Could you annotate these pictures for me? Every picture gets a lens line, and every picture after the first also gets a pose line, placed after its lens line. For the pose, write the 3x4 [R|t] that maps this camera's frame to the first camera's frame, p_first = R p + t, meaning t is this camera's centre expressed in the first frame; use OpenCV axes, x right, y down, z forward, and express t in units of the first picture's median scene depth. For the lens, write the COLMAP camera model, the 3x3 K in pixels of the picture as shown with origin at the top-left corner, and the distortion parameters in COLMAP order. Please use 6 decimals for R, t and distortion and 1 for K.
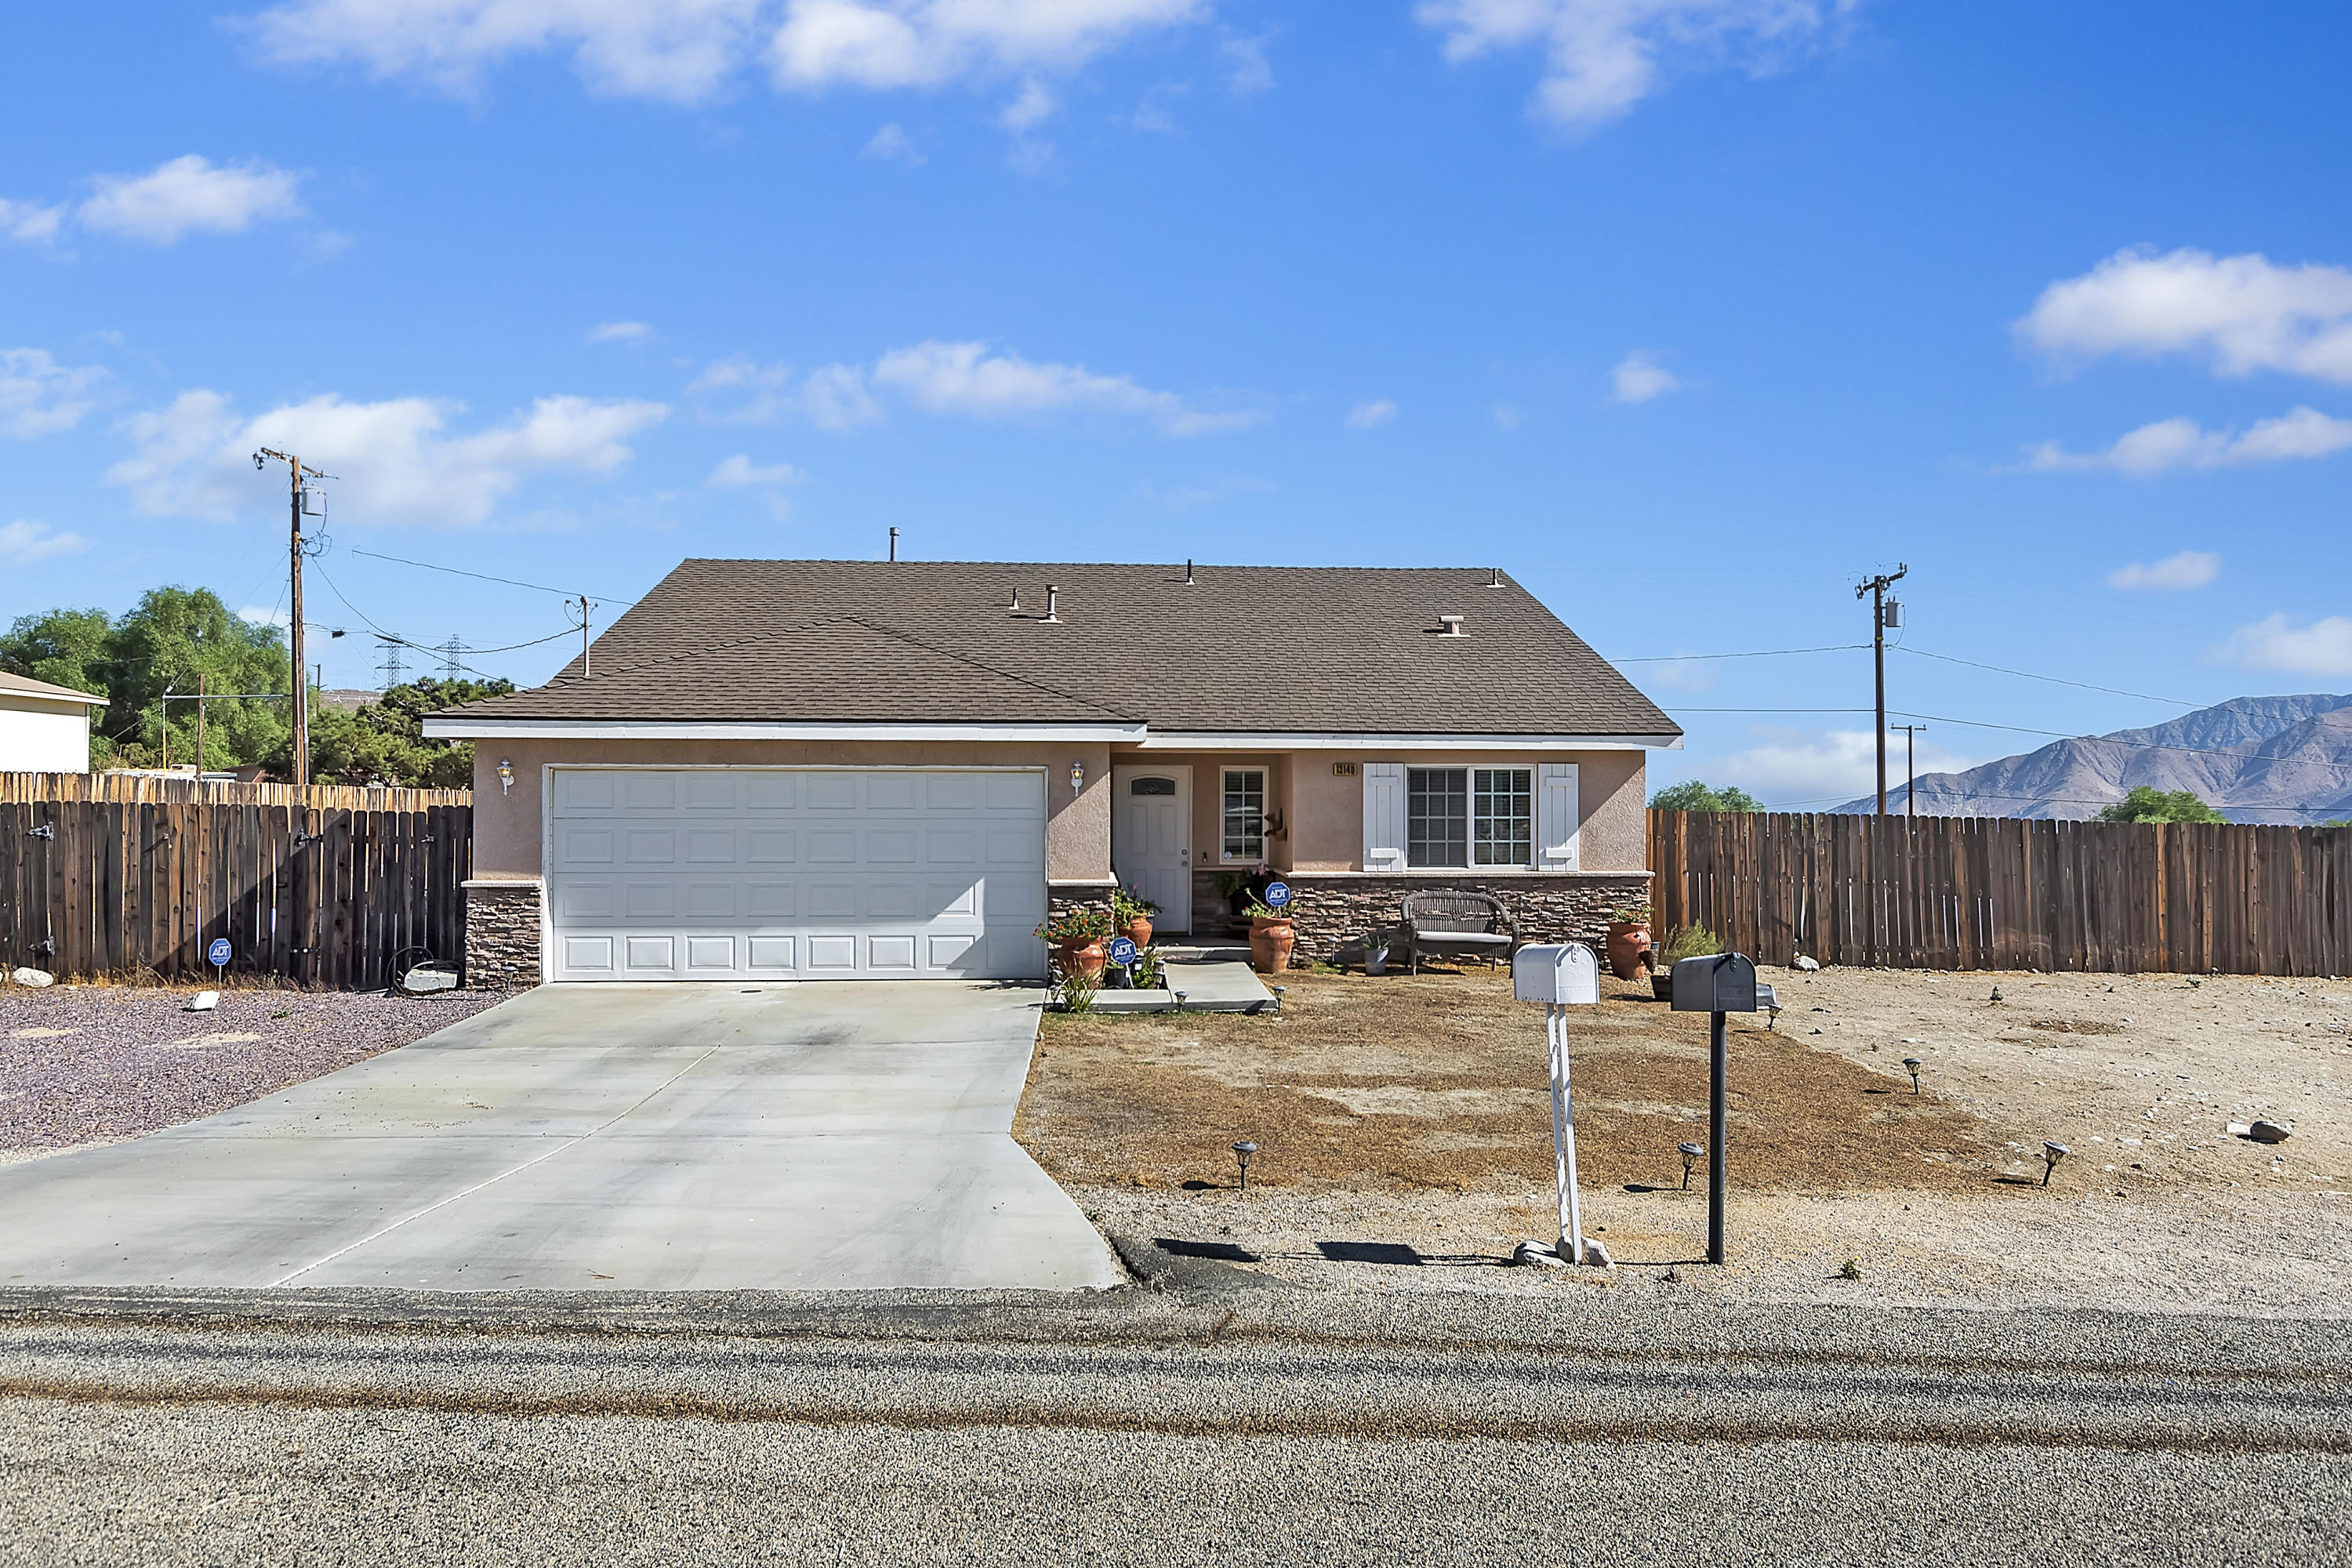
lens RADIAL K [[1396.0, 0, 1208.2], [0, 1396.0, 795.4], [0, 0, 1]] dist [-0.002911, -0.001437]
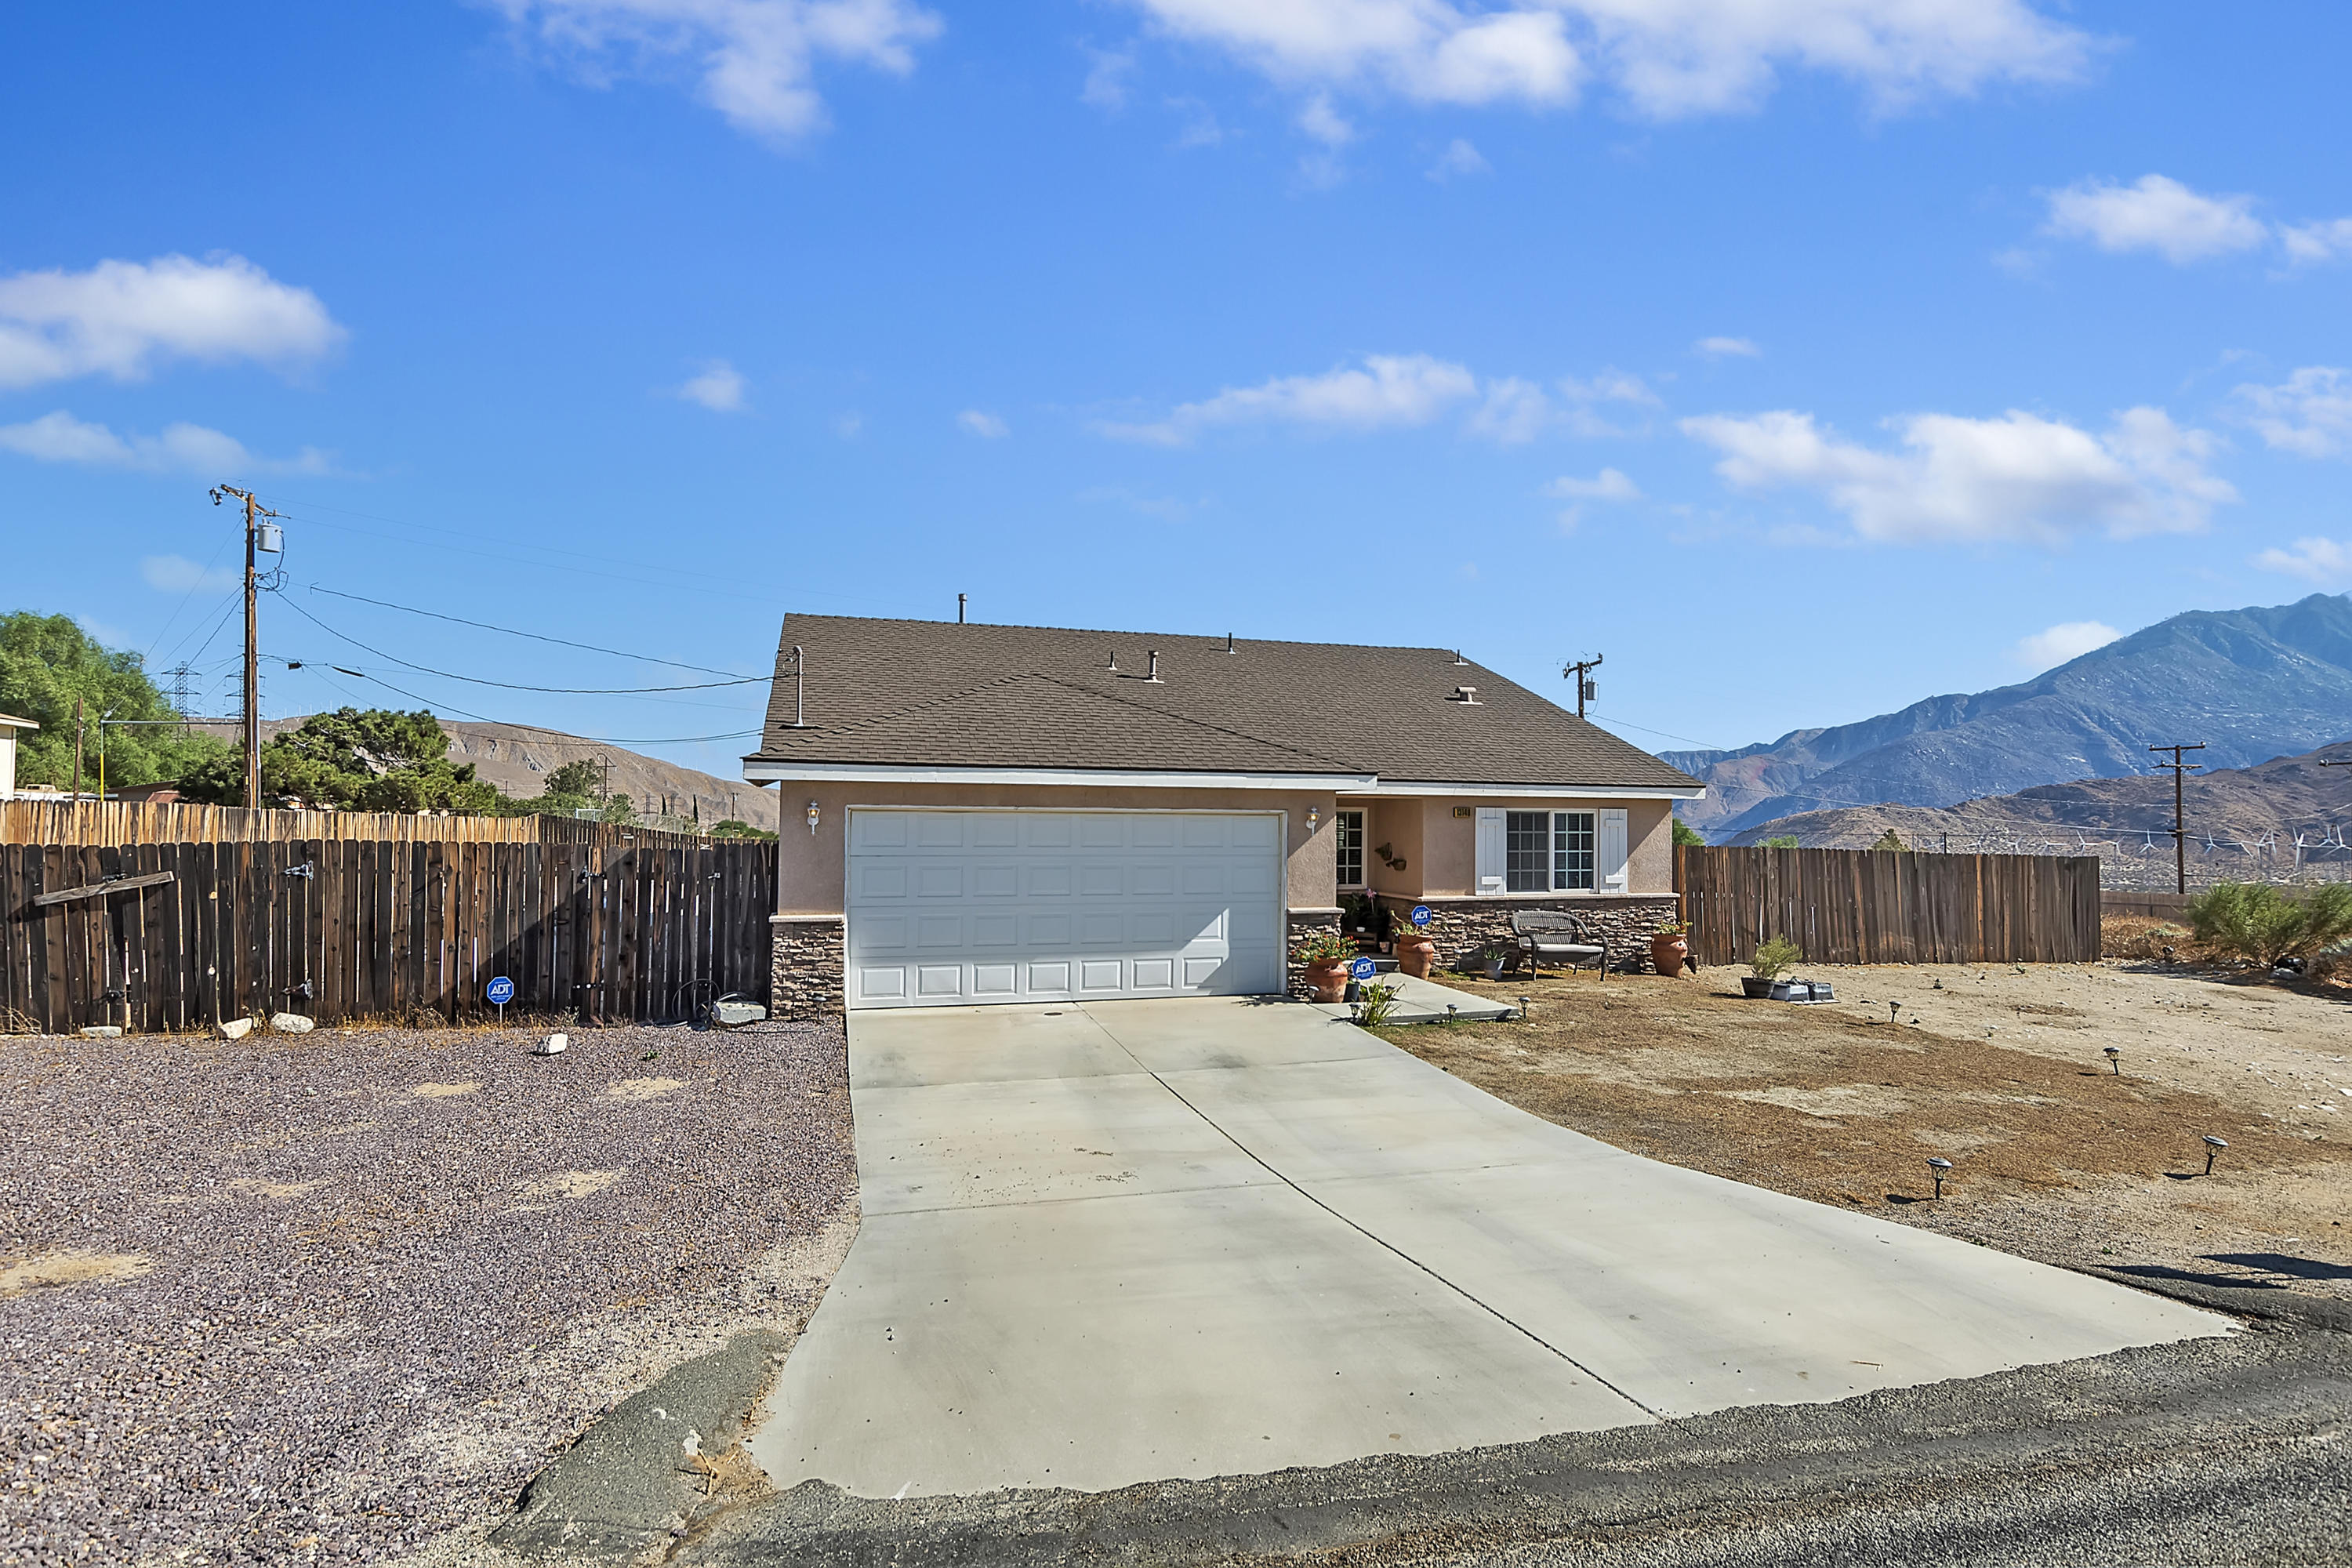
lens RADIAL K [[1100.8, 0, 1179.2], [0, 1100.8, 810.8], [0, 0, 1]] dist [0.002241, 0.000110]
pose [[0.977905, 0.007149, 0.208928, -0.346442], [-0.006137, 0.999966, -0.005489, -0.013174], [-0.208960, 0.004086, 0.977916, 0.107255]]
